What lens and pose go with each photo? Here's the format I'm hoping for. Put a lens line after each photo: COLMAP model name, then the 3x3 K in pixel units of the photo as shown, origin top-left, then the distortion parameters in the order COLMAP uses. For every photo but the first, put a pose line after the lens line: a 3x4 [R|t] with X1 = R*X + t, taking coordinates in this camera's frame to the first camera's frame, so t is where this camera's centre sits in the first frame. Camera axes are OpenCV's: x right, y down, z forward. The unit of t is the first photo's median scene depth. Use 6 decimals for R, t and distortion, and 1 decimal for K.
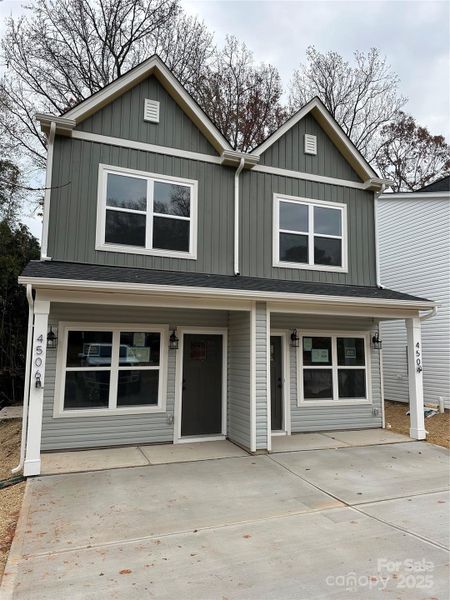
lens RADIAL K [[425.9, 0, 230.5], [0, 425.9, 299.5], [0, 0, 1]] dist [0.054131, -0.052807]
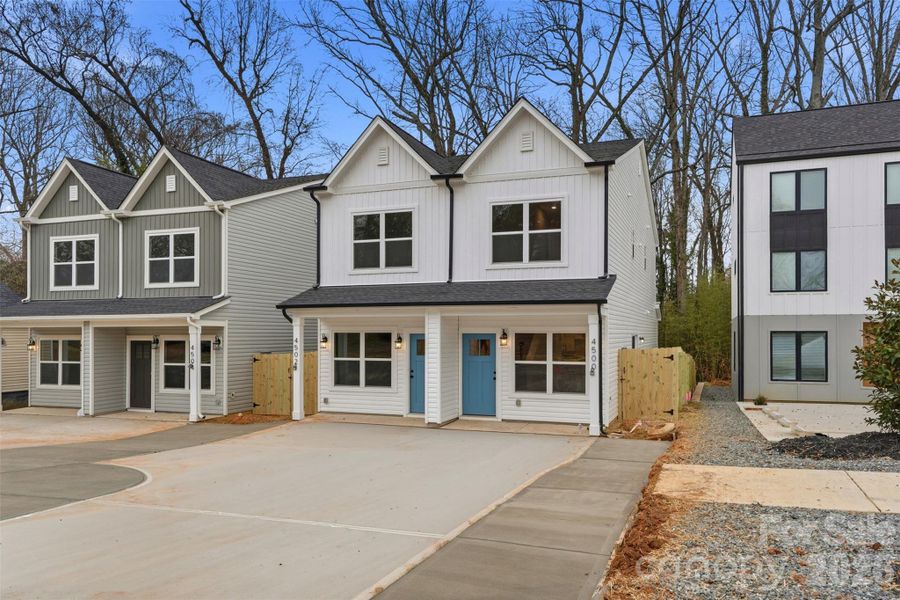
lens RADIAL K [[667.5, 0, 451.8], [0, 667.5, 326.9], [0, 0, 1]] dist [0.014423, 0.007592]
pose [[0.741506, -0.015605, -0.670765, 2.283523], [0.090229, 0.992967, 0.076645, -0.033136], [0.664852, -0.117355, 0.737699, 0.087024]]
